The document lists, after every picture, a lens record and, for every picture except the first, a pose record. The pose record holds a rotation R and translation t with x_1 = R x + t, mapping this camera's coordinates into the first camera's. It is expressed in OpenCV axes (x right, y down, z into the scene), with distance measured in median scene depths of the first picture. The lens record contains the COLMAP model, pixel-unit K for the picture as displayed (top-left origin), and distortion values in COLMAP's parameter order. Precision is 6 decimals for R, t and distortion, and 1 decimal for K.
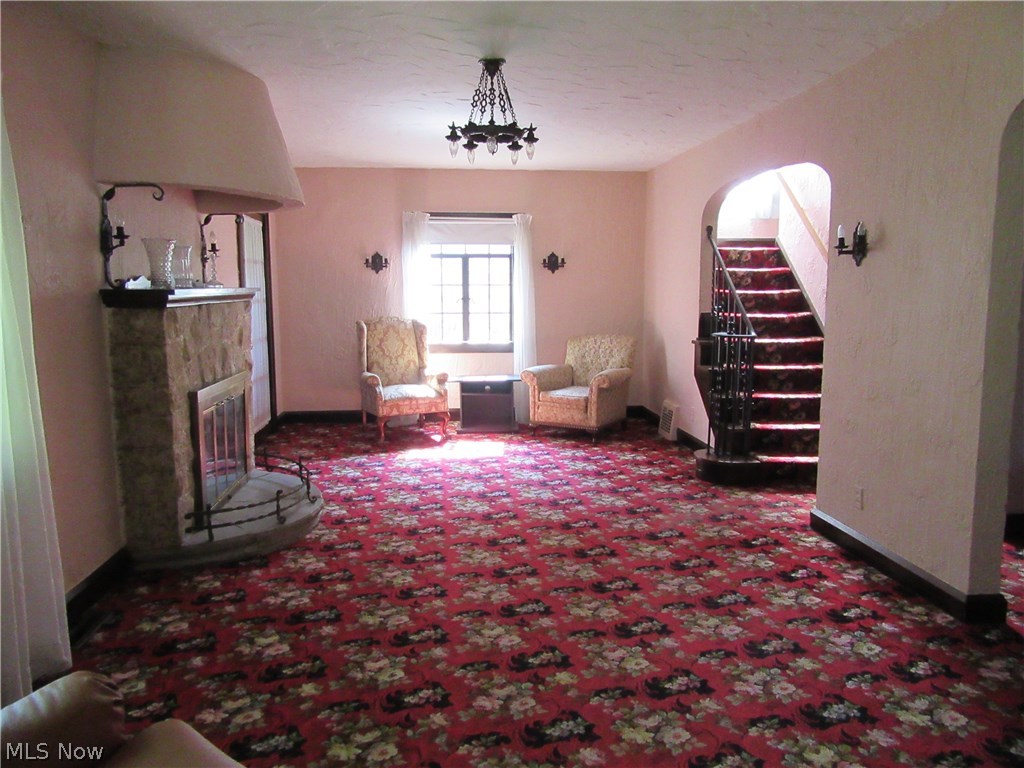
lens RADIAL K [[756.9, 0, 510.1], [0, 756.9, 381.4], [0, 0, 1]] dist [-0.006553, 0.008399]
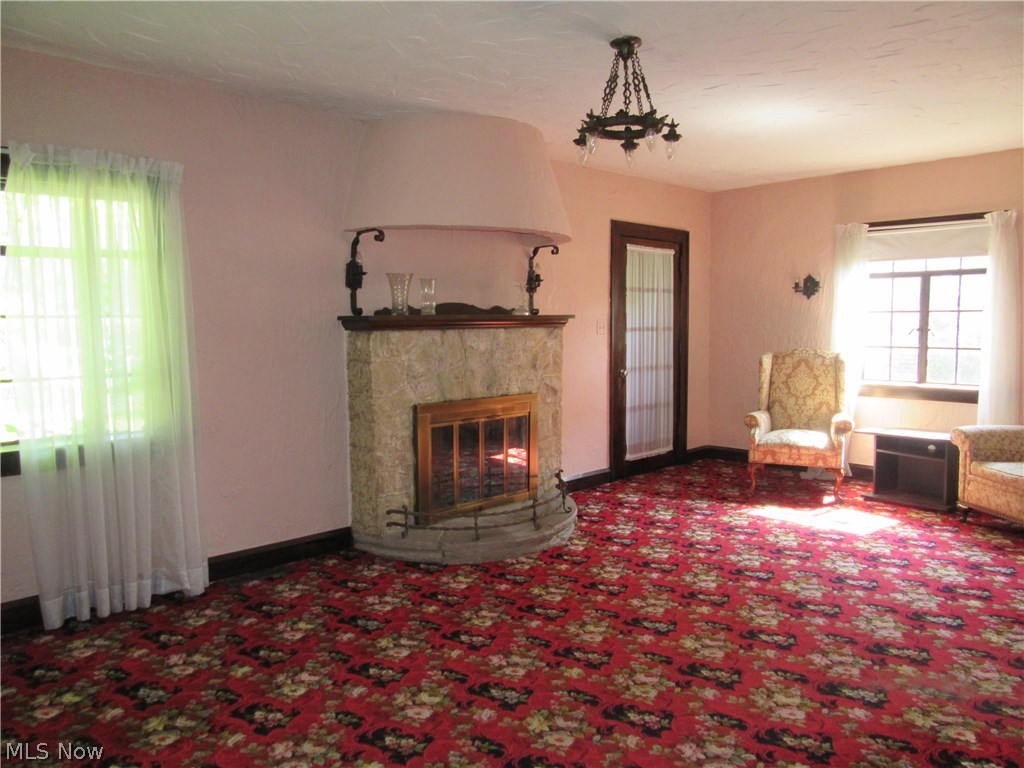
lens RADIAL K [[756.9, 0, 515.2], [0, 756.9, 383.3], [0, 0, 1]] dist [-0.006553, 0.008399]
pose [[0.626816, 0.062530, -0.776654, 0.405465], [-0.093025, 0.995651, 0.005085, -0.028607], [0.773594, 0.069061, 0.629907, 0.286000]]
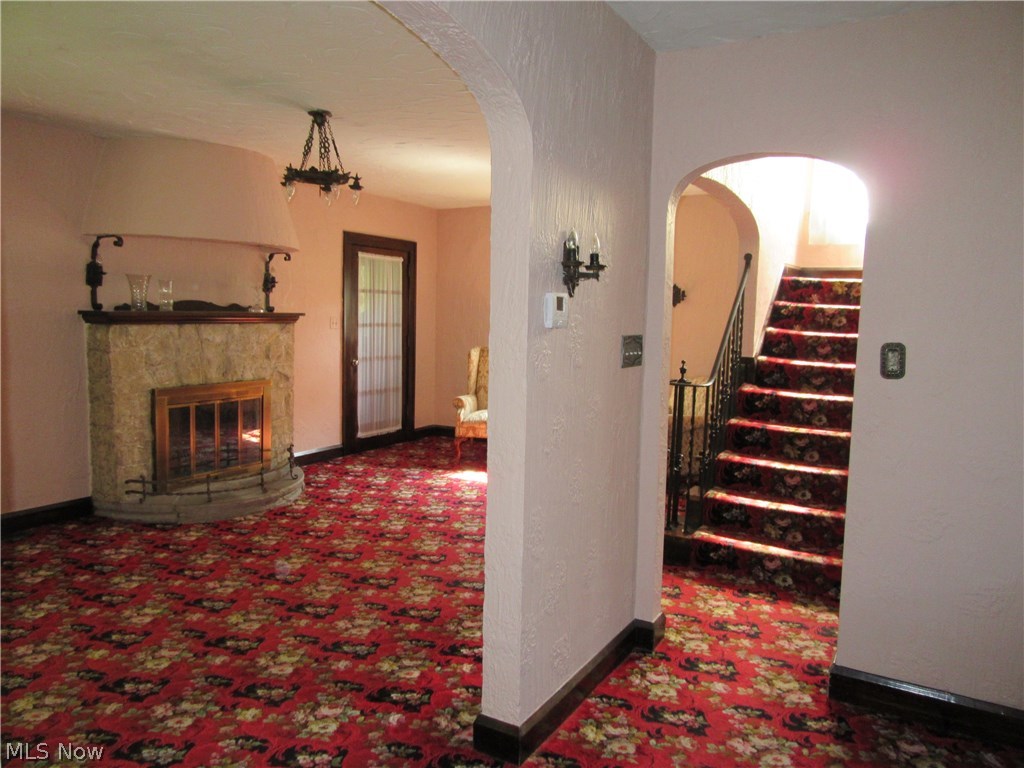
lens RADIAL K [[756.9, 0, 513.5], [0, 756.9, 381.0], [0, 0, 1]] dist [-0.006553, 0.008399]
pose [[0.817472, 0.075307, -0.571024, 0.613662], [-0.097946, 0.995151, -0.008977, -0.036659], [0.567579, 0.063268, 0.820885, 0.197395]]
